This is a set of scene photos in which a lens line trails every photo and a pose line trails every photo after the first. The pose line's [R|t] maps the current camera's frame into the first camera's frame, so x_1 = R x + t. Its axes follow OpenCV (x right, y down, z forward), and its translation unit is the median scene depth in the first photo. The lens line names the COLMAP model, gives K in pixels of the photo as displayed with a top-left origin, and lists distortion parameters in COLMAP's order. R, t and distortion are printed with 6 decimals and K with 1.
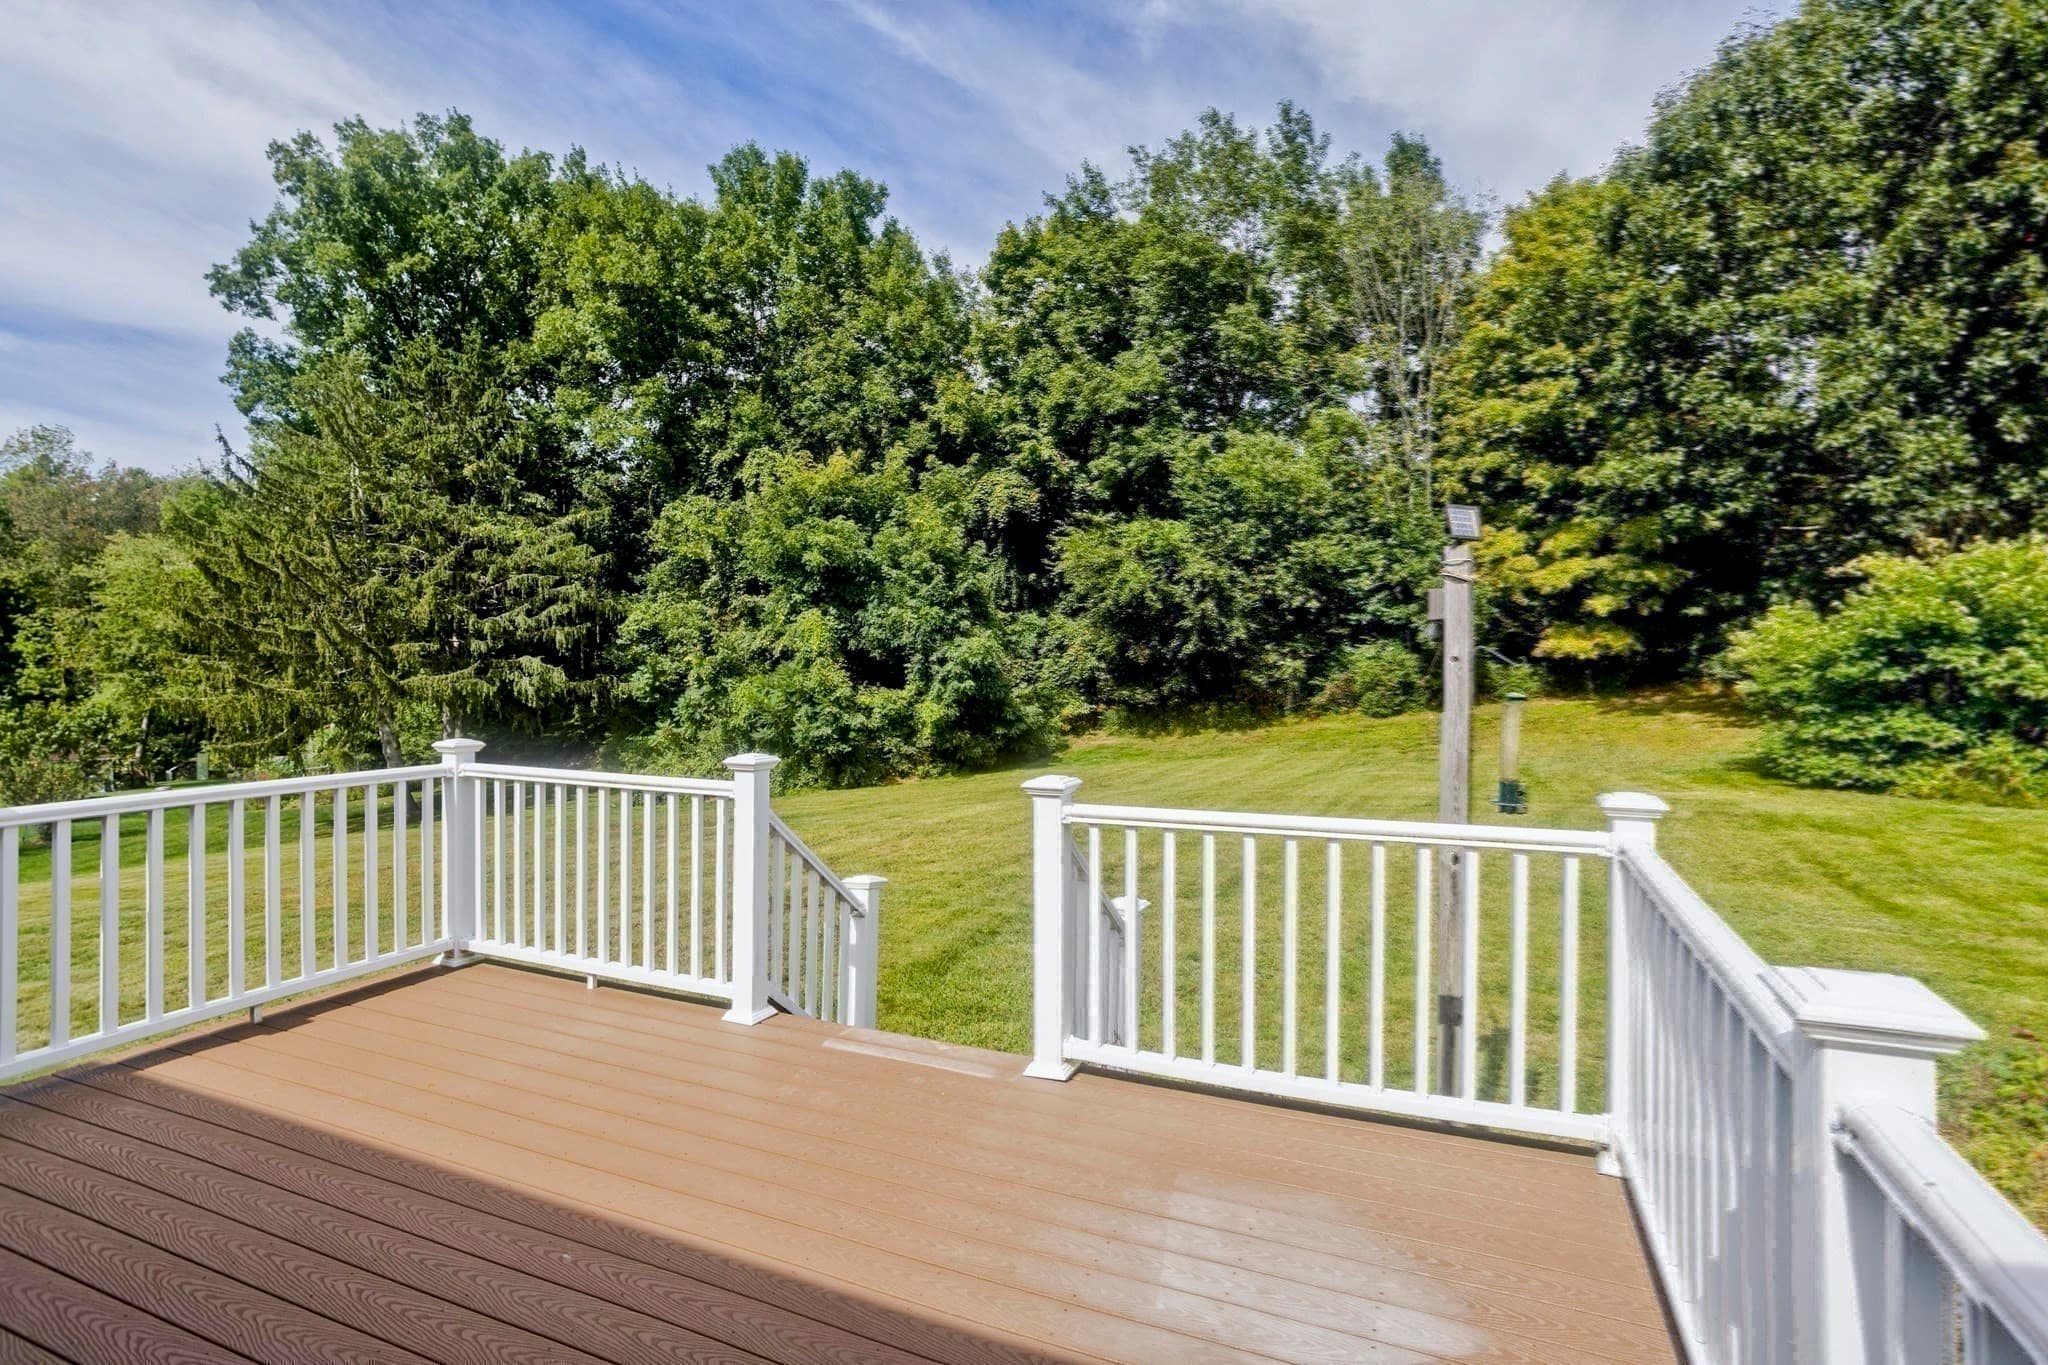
lens RADIAL K [[983.7, 0, 1024.1], [0, 983.7, 673.3], [0, 0, 1]] dist [-0.012392, 0.005694]
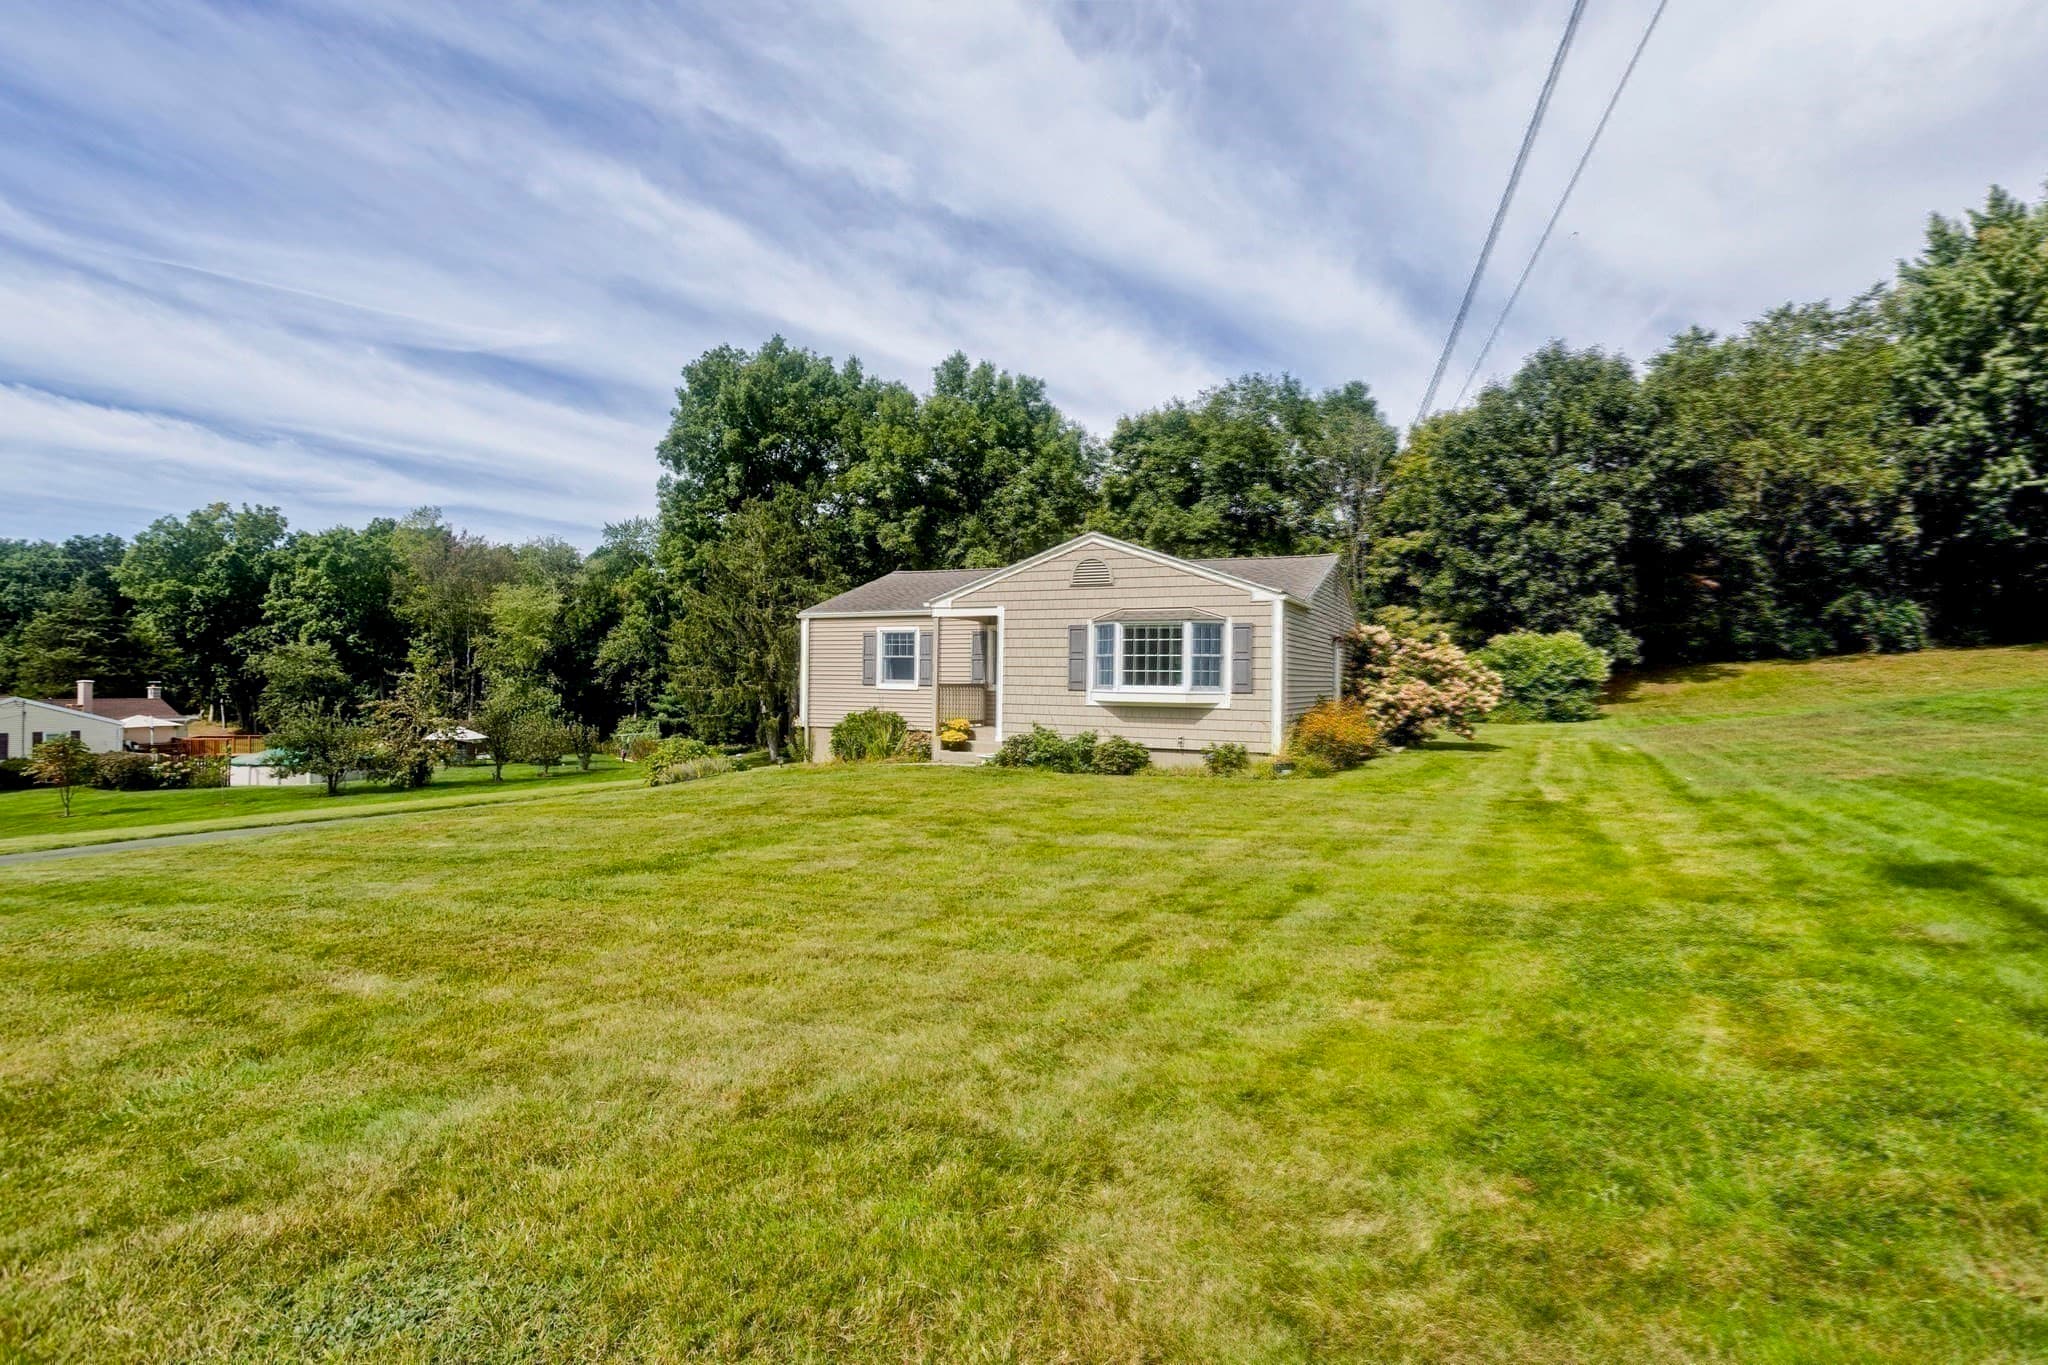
lens RADIAL K [[983.7, 0, 1005.8], [0, 983.7, 691.9], [0, 0, 1]] dist [-0.012392, 0.005694]
pose [[0.998261, 0.012120, -0.057683, -0.121304], [-0.012331, 0.999918, -0.003309, 0.024705], [0.057638, 0.004015, 0.998329, -0.711541]]
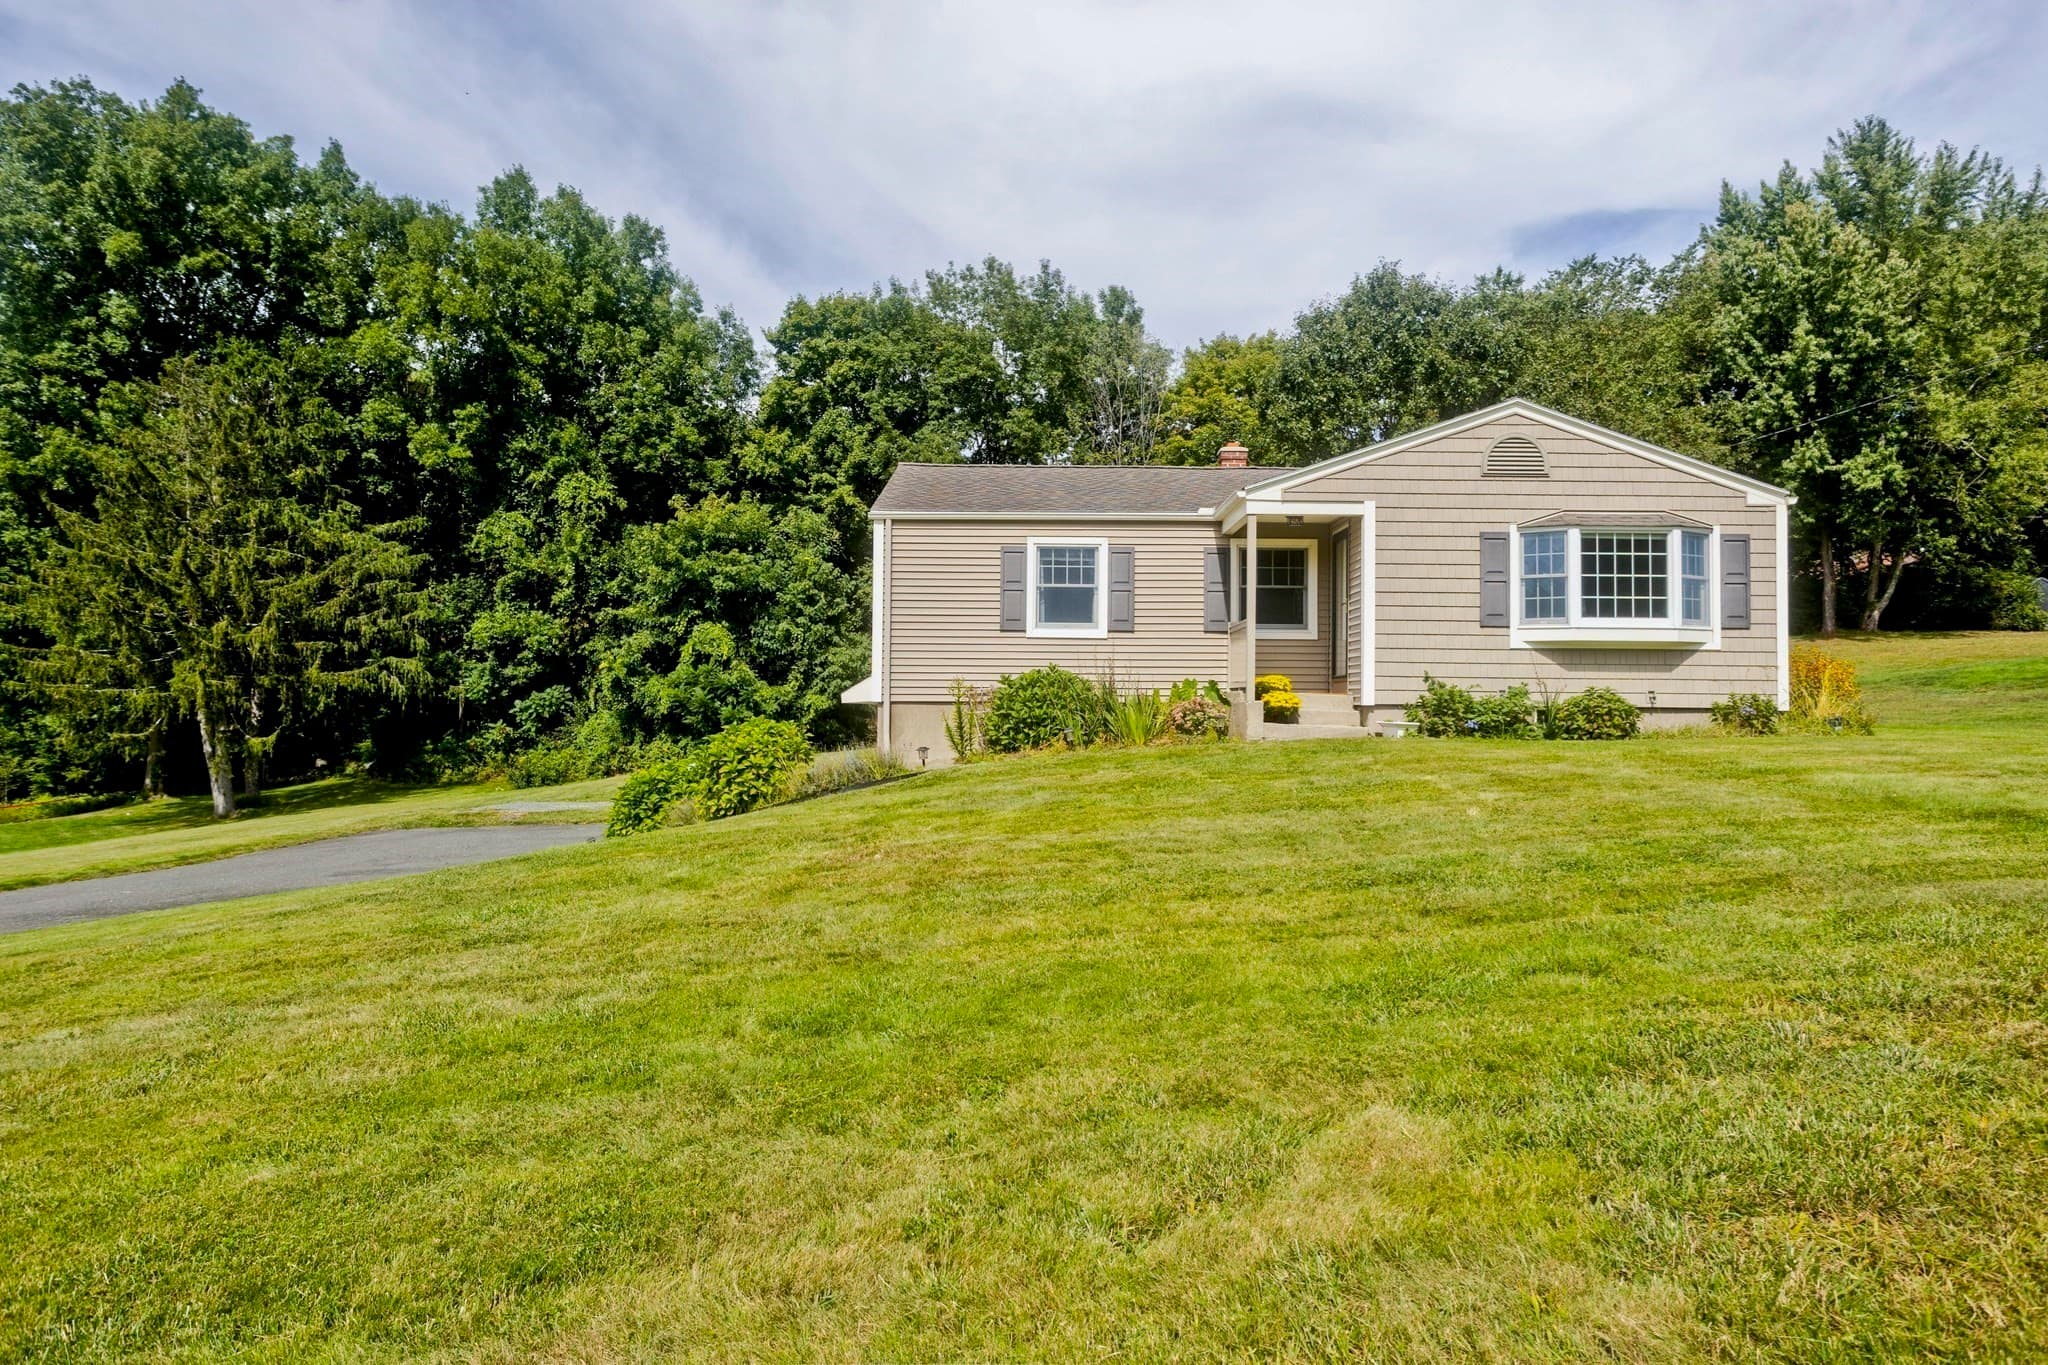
lens RADIAL K [[1370.2, 0, 1018.0], [0, 1370.2, 681.3], [0, 0, 1]] dist [0.009634, 0.012080]
pose [[0.924907, 0.013126, 0.379967, -0.402489], [-0.001164, 0.999497, -0.031695, 0.051673], [-0.380192, 0.028873, 0.924457, -0.607963]]
